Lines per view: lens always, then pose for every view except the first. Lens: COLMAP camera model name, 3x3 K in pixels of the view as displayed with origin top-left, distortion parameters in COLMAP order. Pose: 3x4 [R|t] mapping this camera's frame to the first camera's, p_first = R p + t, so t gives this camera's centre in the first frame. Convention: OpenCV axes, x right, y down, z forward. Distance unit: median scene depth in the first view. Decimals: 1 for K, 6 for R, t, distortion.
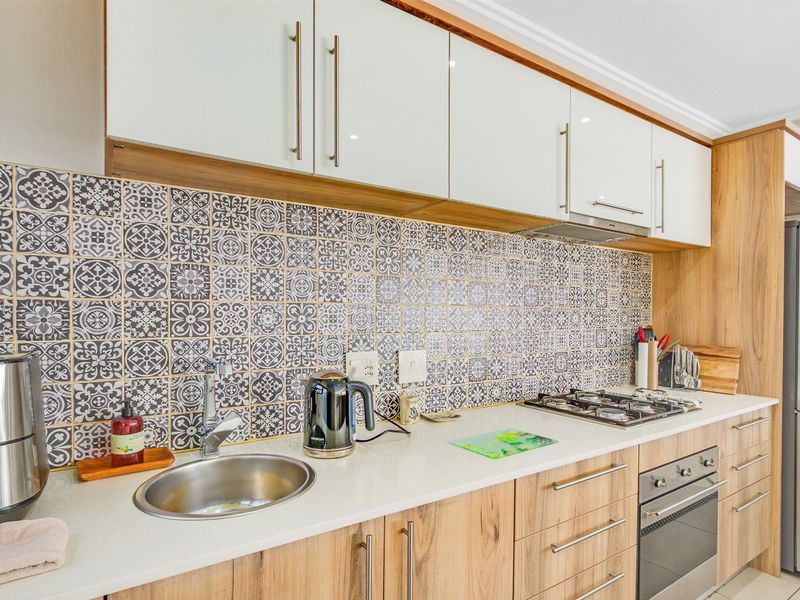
lens RADIAL K [[422.4, 0, 396.6], [0, 422.4, 316.8], [0, 0, 1]] dist [-0.004882, -0.000865]
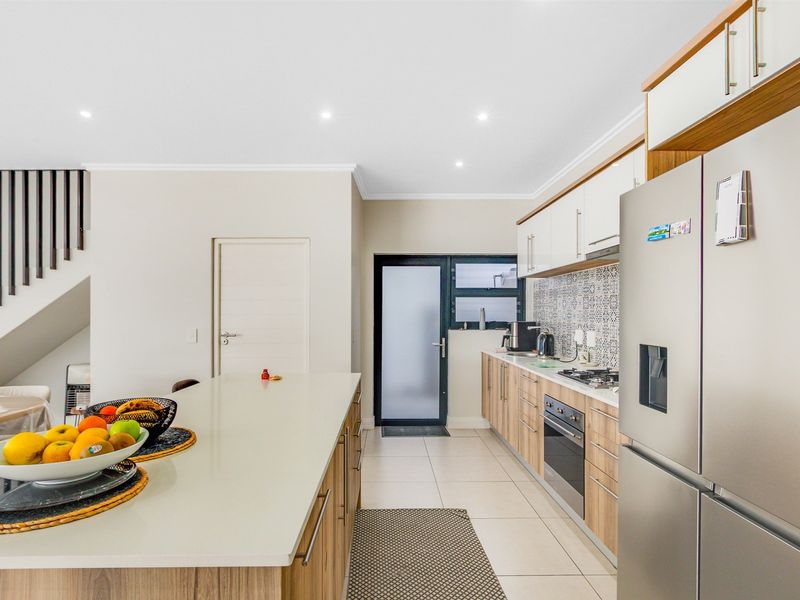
lens RADIAL K [[422.4, 0, 396.6], [0, 422.4, 316.8], [0, 0, 1]] dist [-0.004882, -0.000865]
pose [[-0.507566, -0.000479, -0.861613, 2.132677], [-0.017986, 0.999788, 0.010039, 0.003931], [0.861425, 0.020592, -0.507467, 1.133164]]
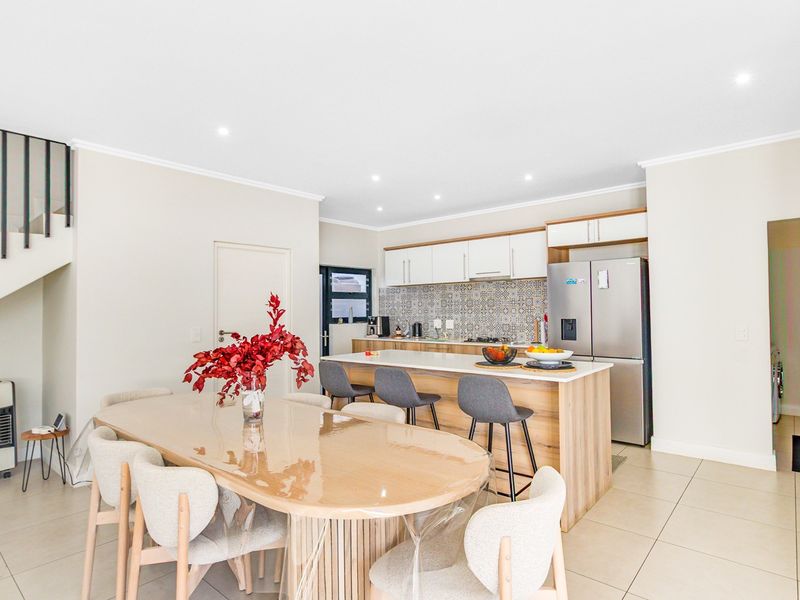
lens RADIAL K [[439.5, 0, 403.6], [0, 439.5, 309.2], [0, 0, 1]] dist [-0.003090, -0.000251]
pose [[0.299068, -0.014207, -0.954126, 3.278646], [0.000282, 0.999890, -0.014800, 0.039357], [0.954232, 0.004157, 0.299039, -0.482259]]
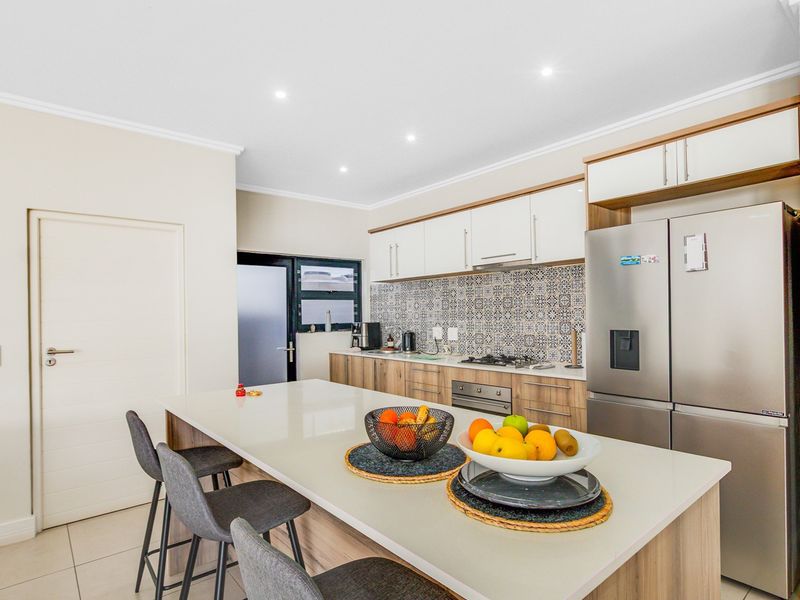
lens RADIAL K [[436.0, 0, 399.6], [0, 436.0, 317.5], [0, 0, 1]] dist [-0.001394, -0.000228]
pose [[0.141382, -0.003601, -0.989949, 2.407385], [0.002828, 0.999991, -0.003233, 0.022221], [0.989951, -0.002343, 0.141391, 0.281990]]
